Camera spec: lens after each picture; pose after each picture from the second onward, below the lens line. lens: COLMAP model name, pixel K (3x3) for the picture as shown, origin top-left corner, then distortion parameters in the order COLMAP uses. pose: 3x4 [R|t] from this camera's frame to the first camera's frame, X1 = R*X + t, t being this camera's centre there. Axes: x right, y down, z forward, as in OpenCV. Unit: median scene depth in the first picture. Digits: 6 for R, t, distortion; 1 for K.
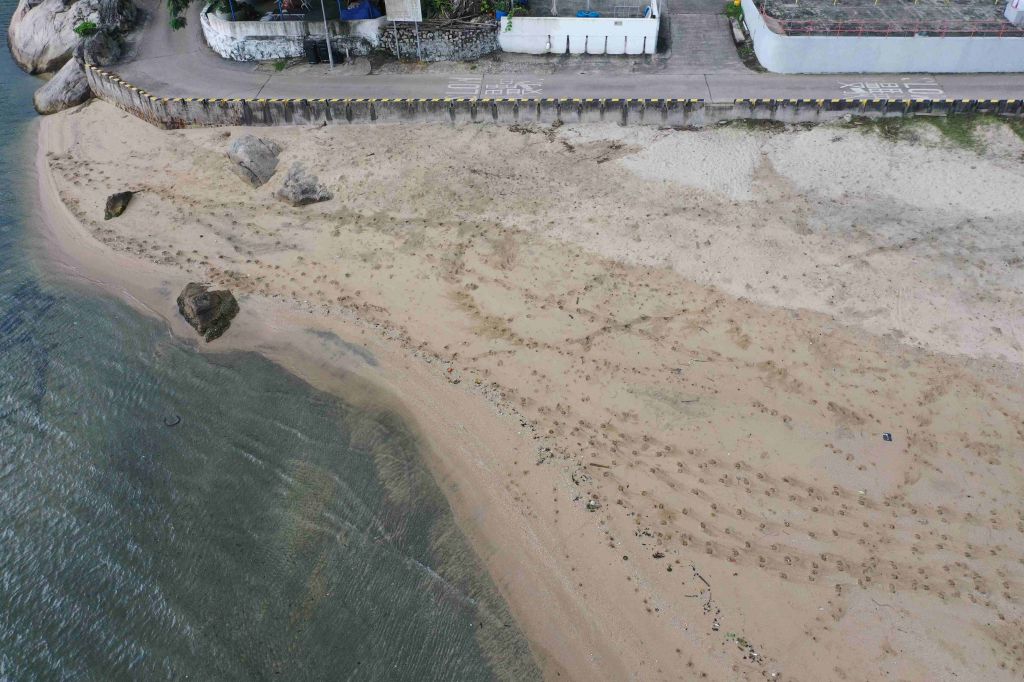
lens RADIAL K [[805.4, 0, 513.2], [0, 805.4, 343.0], [0, 0, 1]] dist [-0.008245, -0.001092]
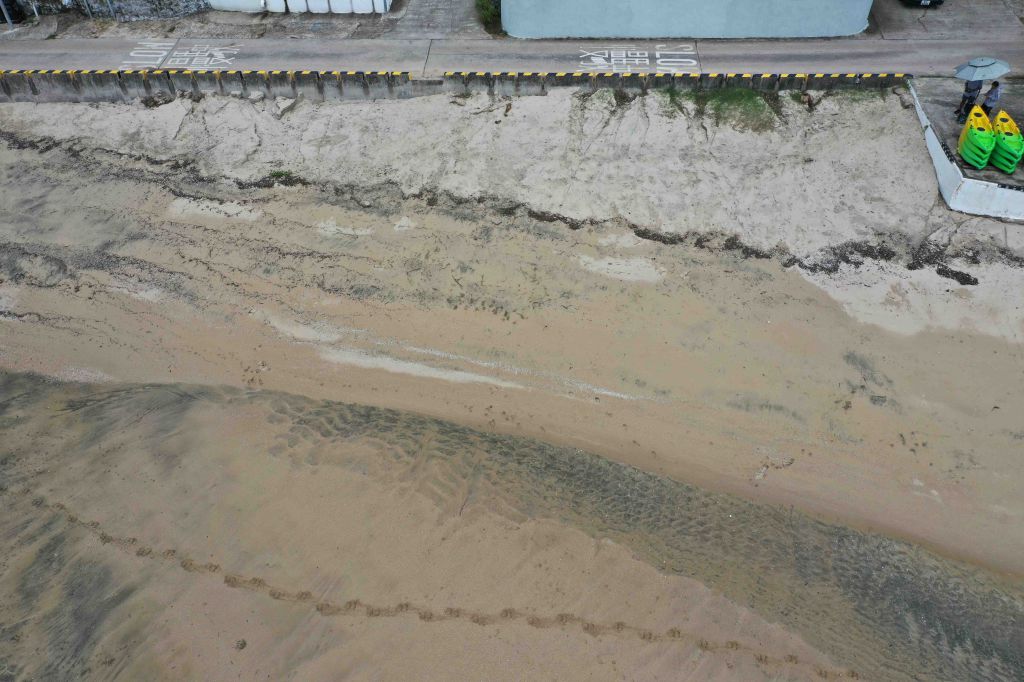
lens RADIAL K [[805.4, 0, 507.9], [0, 805.4, 339.8], [0, 0, 1]] dist [-0.008245, -0.001092]
pose [[0.999994, 0.003340, -0.000416, 0.329572], [-0.003303, 0.997501, 0.070579, -0.078976], [0.000650, -0.070577, 0.997506, 0.130841]]
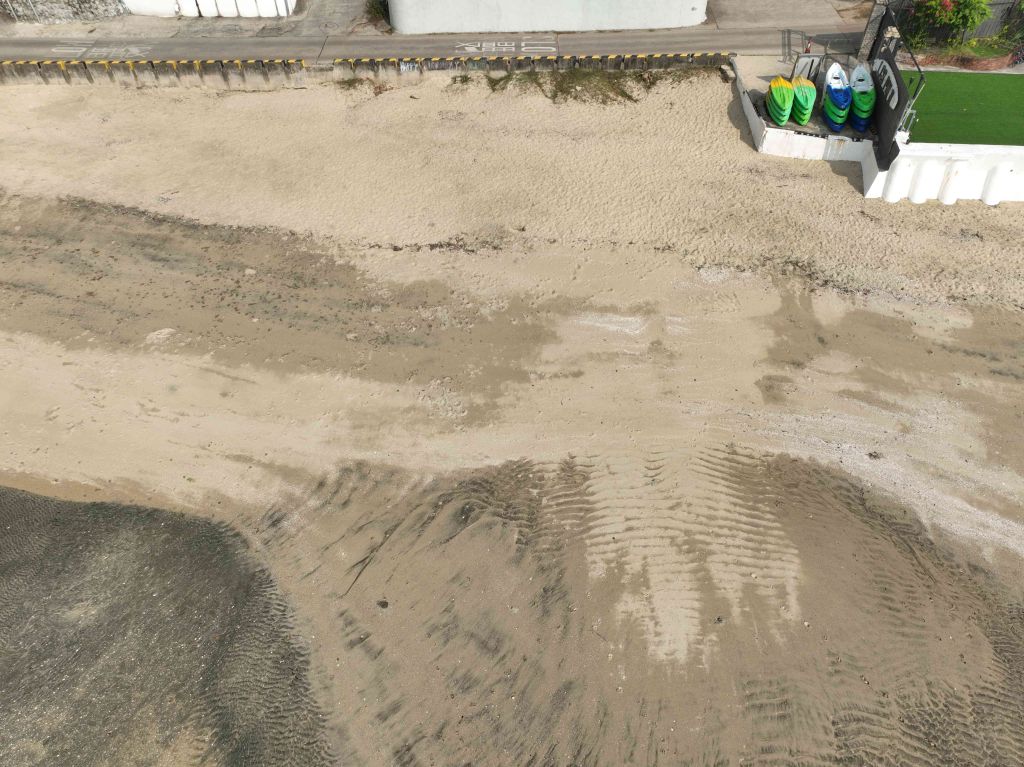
lens RADIAL K [[727.7, 0, 512.6], [0, 727.7, 379.6], [0, 0, 1]] dist [-0.005183, 0.022709]
pose [[0.998584, -0.029069, 0.044557, 0.421309], [0.025803, 0.997056, 0.072198, 0.021103], [-0.046524, -0.070946, 0.996395, 0.090727]]
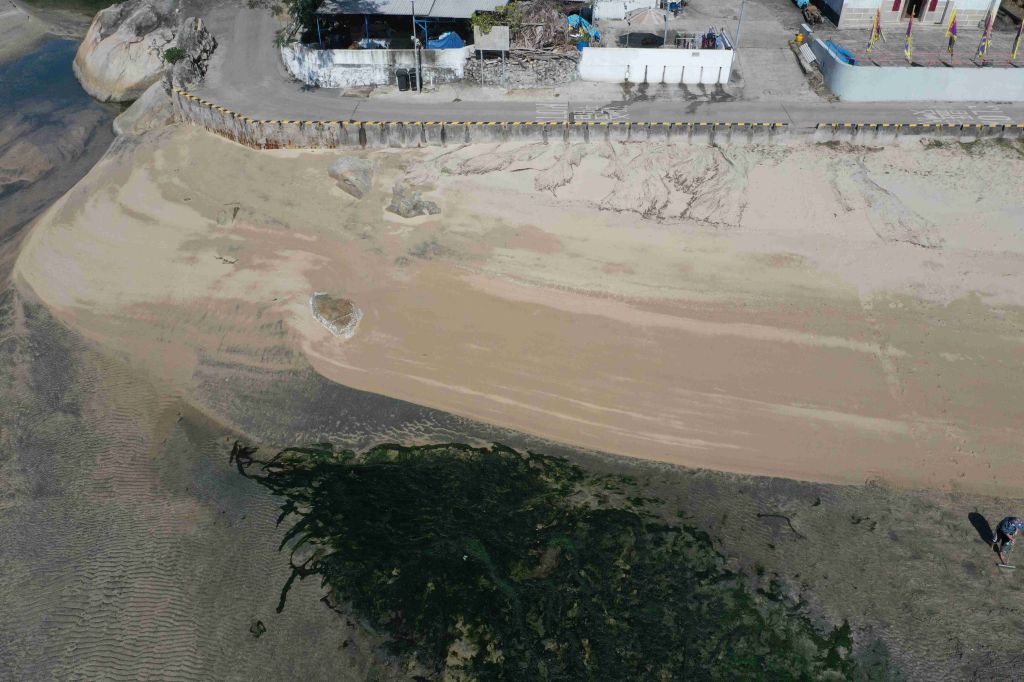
lens RADIAL K [[805.4, 0, 514.6], [0, 805.4, 341.7], [0, 0, 1]] dist [-0.008245, -0.001092]
pose [[0.999448, -0.002918, 0.033095, -0.147521], [0.005046, 0.997911, -0.064409, 0.043502], [-0.032838, 0.064541, 0.997375, -0.010696]]
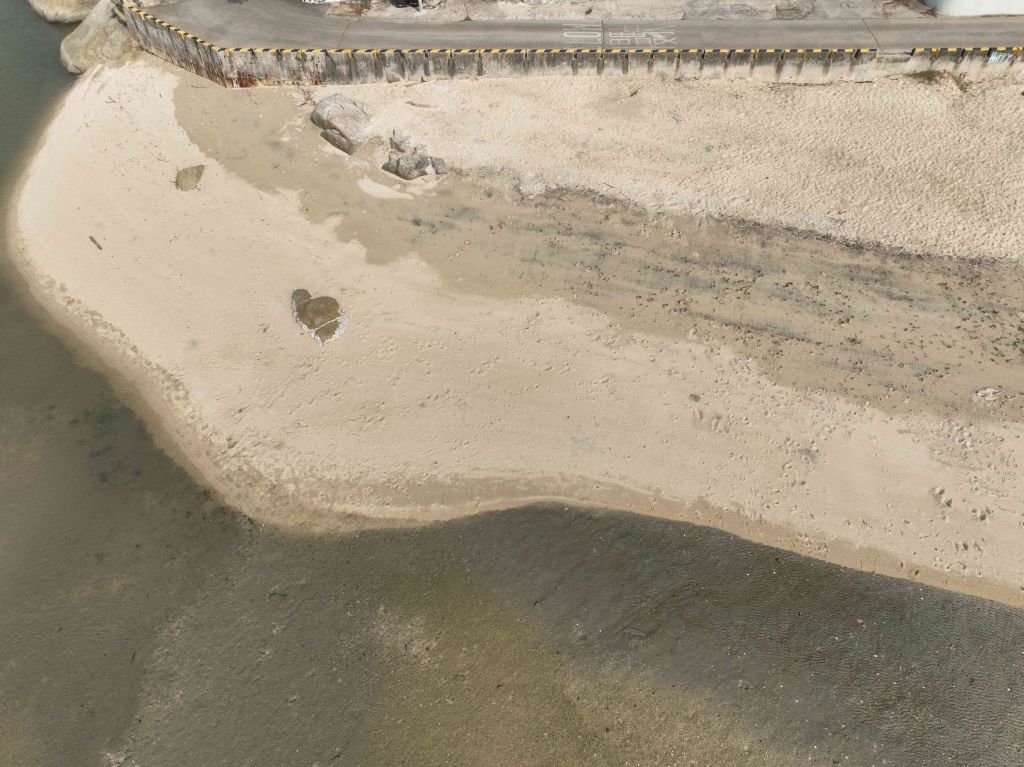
lens RADIAL K [[727.7, 0, 516.6], [0, 727.7, 383.0], [0, 0, 1]] dist [-0.005183, 0.022709]
pose [[0.999750, -0.009221, 0.020389, -0.153448], [0.006533, 0.991732, 0.128163, -0.053705], [-0.021402, -0.127998, 0.991544, 0.196390]]
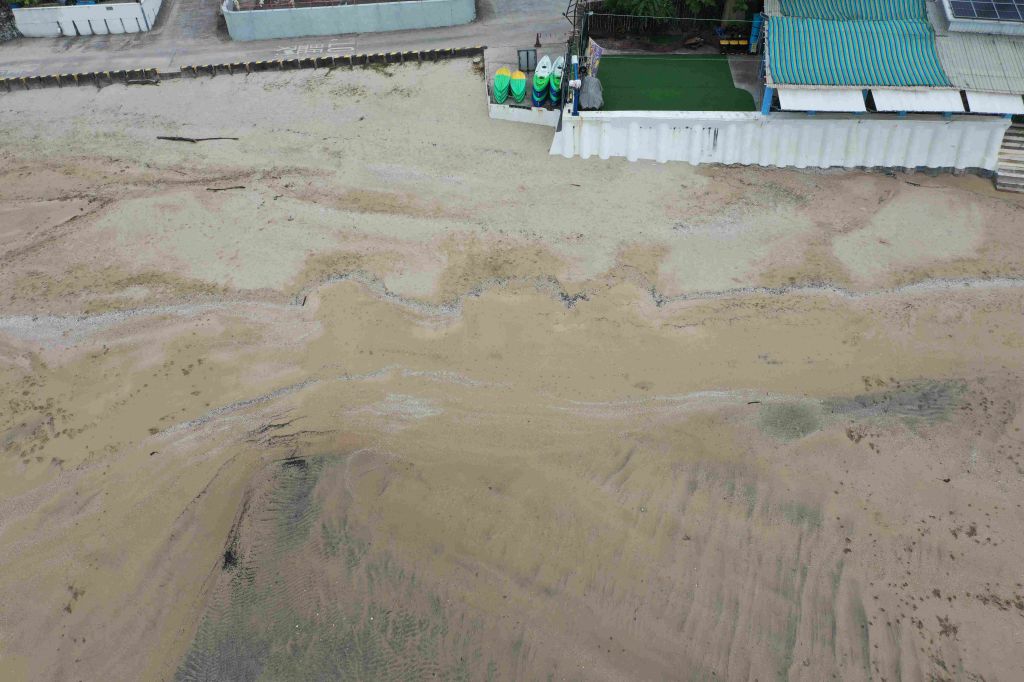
lens RADIAL K [[805.4, 0, 503.8], [0, 805.4, 344.6], [0, 0, 1]] dist [-0.008245, -0.001092]
pose [[0.992876, -0.091046, 0.076868, 0.613840], [0.086971, 0.994703, 0.054798, 0.098762], [-0.081450, -0.047723, 0.995534, -0.295078]]
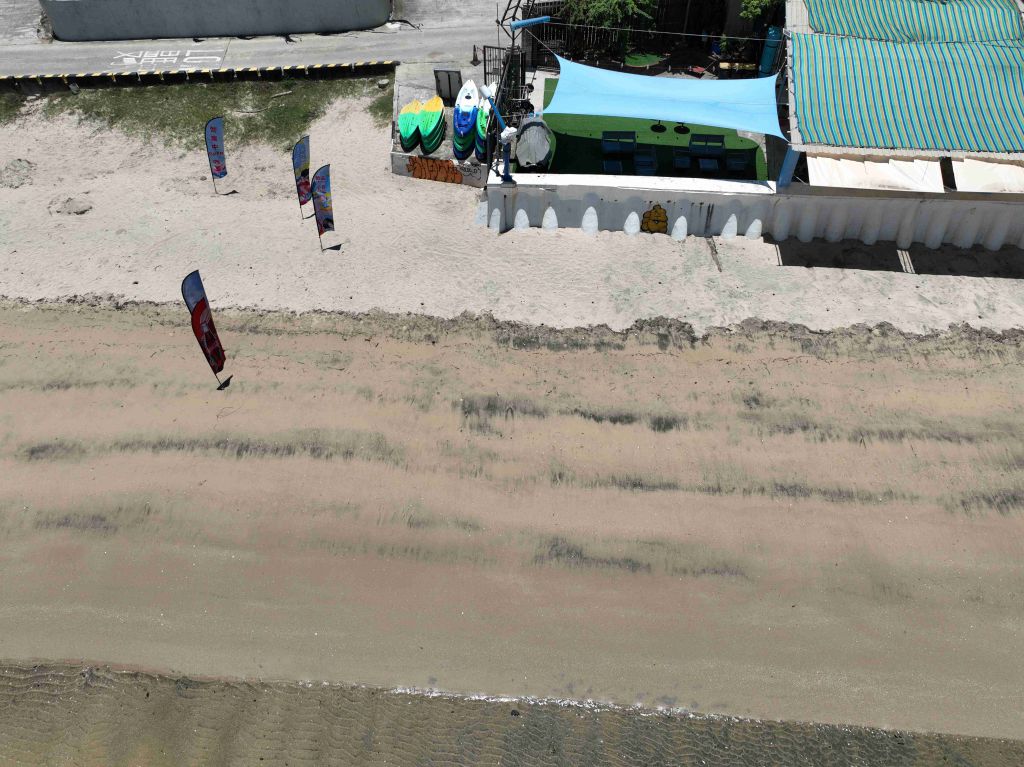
lens RADIAL K [[727.7, 0, 515.2], [0, 727.7, 384.4], [0, 0, 1]] dist [-0.005183, 0.022709]
pose [[0.991452, -0.085856, 0.098248, 0.738612], [0.070298, 0.985861, 0.152107, -0.046335], [-0.109918, -0.143900, 0.983469, 0.080841]]
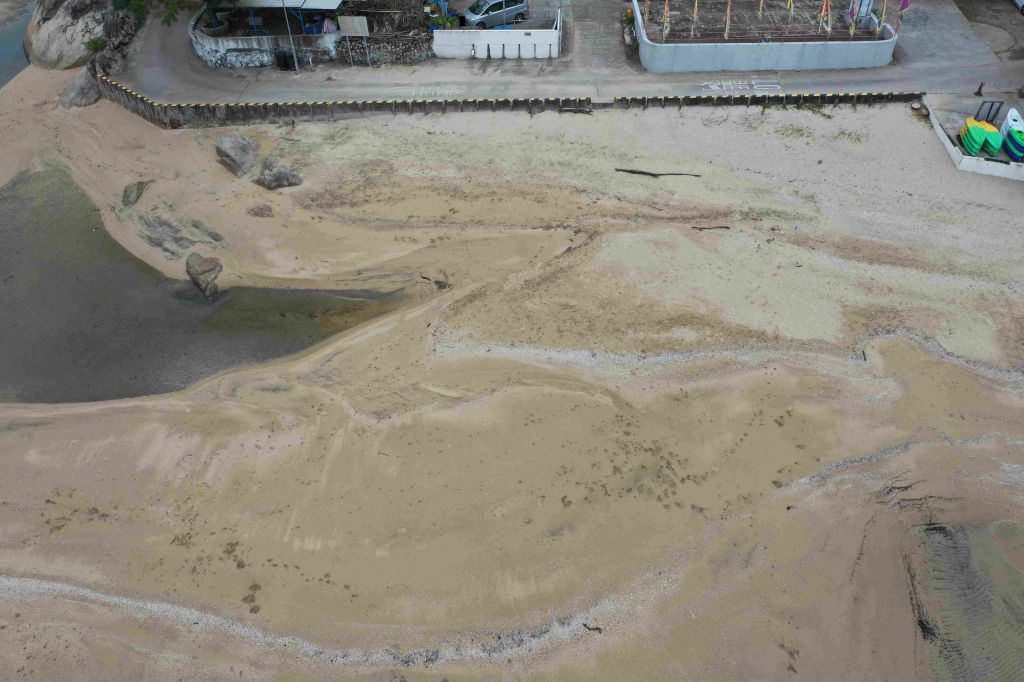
lens RADIAL K [[805.4, 0, 511.3], [0, 805.4, 338.8], [0, 0, 1]] dist [-0.008245, -0.001092]
pose [[0.999745, -0.021635, 0.006474, 0.091794], [0.021325, 0.998779, 0.044556, 0.016839], [-0.007430, -0.044407, 0.998986, -0.273634]]
